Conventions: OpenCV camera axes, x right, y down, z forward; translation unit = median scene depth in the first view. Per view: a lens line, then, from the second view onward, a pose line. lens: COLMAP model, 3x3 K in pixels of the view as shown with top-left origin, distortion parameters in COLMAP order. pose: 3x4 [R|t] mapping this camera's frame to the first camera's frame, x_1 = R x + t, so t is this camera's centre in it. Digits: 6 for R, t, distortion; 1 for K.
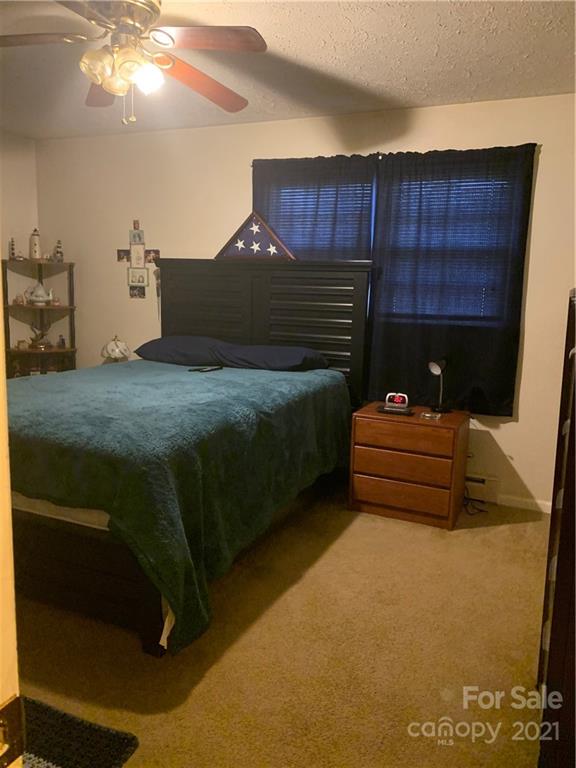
lens RADIAL K [[577.2, 0, 290.0], [0, 577.2, 389.6], [0, 0, 1]] dist [0.056326, -0.087711]
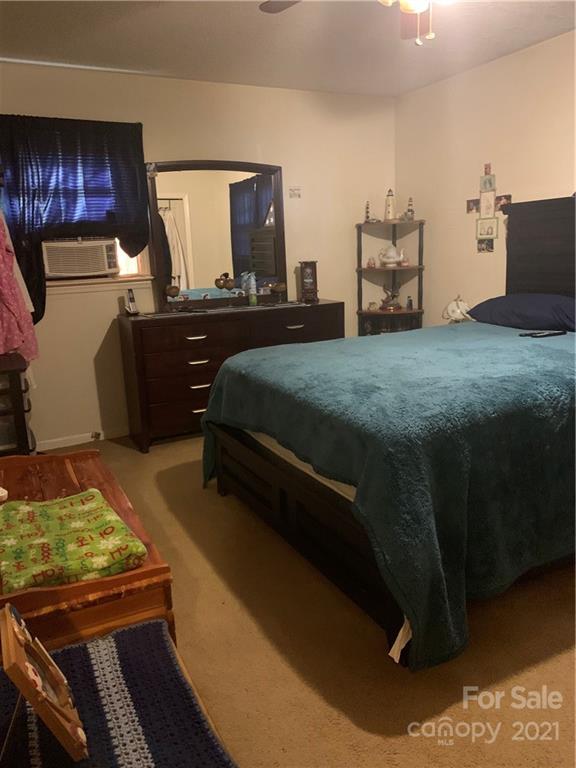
lens RADIAL K [[577.2, 0, 286.0], [0, 577.2, 383.1], [0, 0, 1]] dist [0.056326, -0.087711]
pose [[0.786071, 0.076039, -0.613441, 0.070625], [-0.041461, 0.996656, 0.070411, -0.008186], [0.616744, -0.029914, 0.786595, 0.111519]]
